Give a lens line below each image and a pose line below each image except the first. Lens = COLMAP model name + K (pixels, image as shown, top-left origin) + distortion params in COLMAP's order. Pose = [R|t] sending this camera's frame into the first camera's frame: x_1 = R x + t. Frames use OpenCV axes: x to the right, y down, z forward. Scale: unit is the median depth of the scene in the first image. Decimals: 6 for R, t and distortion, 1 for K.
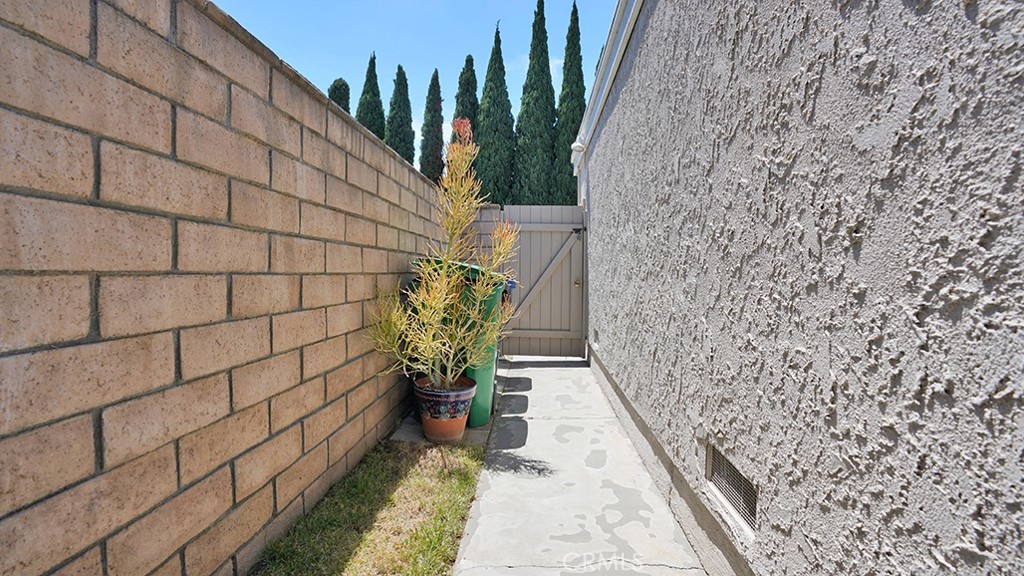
lens RADIAL K [[479.4, 0, 512.9], [0, 479.4, 284.2], [0, 0, 1]] dist [-0.053652, 0.018047]
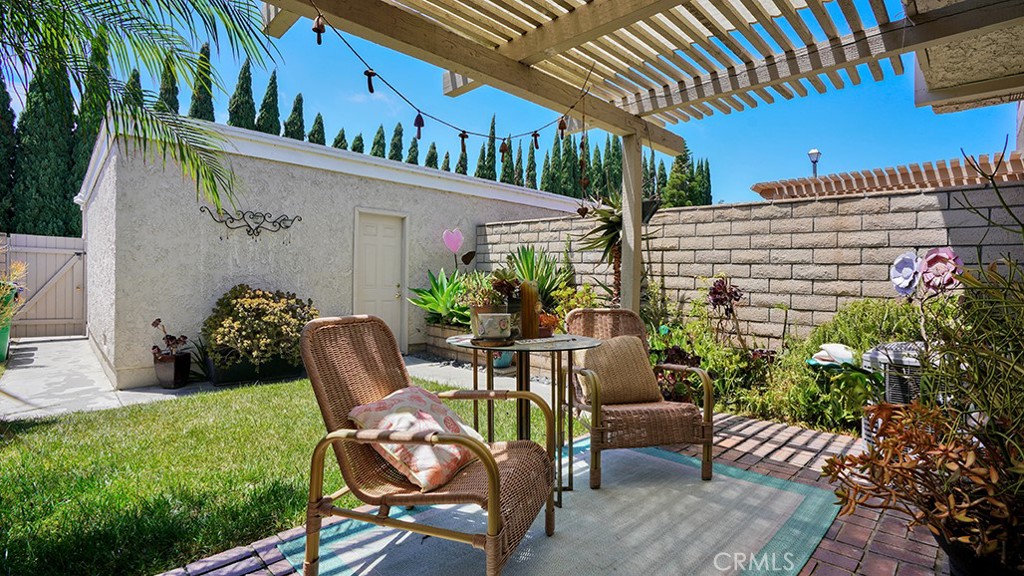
lens RADIAL K [[479.4, 0, 507.6], [0, 479.4, 291.3], [0, 0, 1]] dist [-0.053652, 0.018047]
pose [[0.676209, 0.000201, 0.736710, -0.031693], [0.003292, 0.999989, -0.003295, 0.018533], [-0.736703, 0.004653, 0.676201, -1.018569]]
